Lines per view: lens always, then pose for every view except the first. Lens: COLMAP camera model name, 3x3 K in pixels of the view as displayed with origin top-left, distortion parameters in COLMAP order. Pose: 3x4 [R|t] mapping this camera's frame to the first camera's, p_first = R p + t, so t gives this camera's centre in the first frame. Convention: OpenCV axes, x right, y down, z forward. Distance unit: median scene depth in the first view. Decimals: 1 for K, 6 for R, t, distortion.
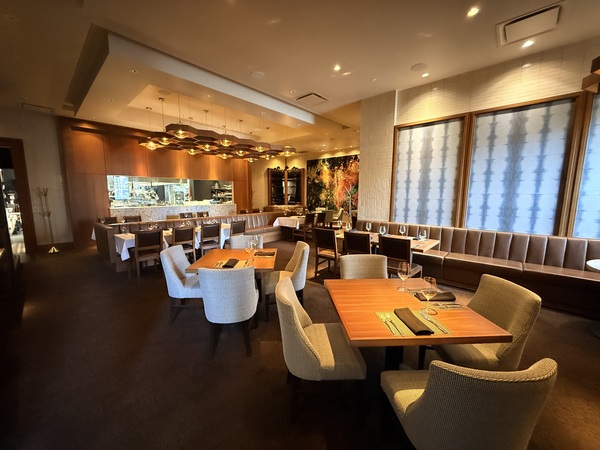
lens RADIAL K [[240.5, 0, 299.0], [0, 240.5, 226.0], [0, 0, 1]] dist [-0.001245, -0.000072]
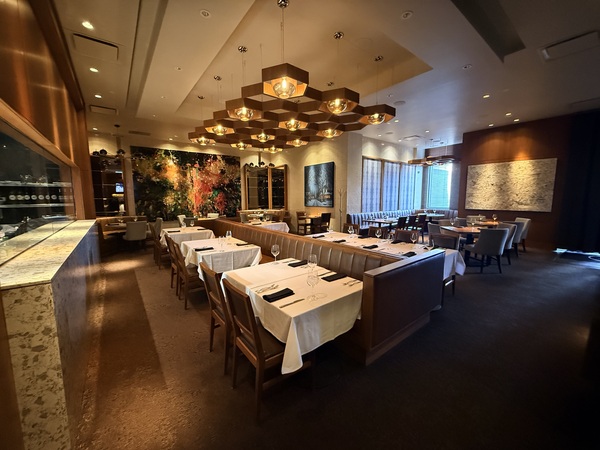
lens RADIAL K [[240.5, 0, 298.9], [0, 240.5, 224.2], [0, 0, 1]] dist [-0.001245, -0.000072]
pose [[0.175456, -0.115847, 0.977647, -0.597506], [0.137546, 0.986197, 0.092175, -0.067898], [-0.974831, 0.118299, 0.188969, 0.506891]]
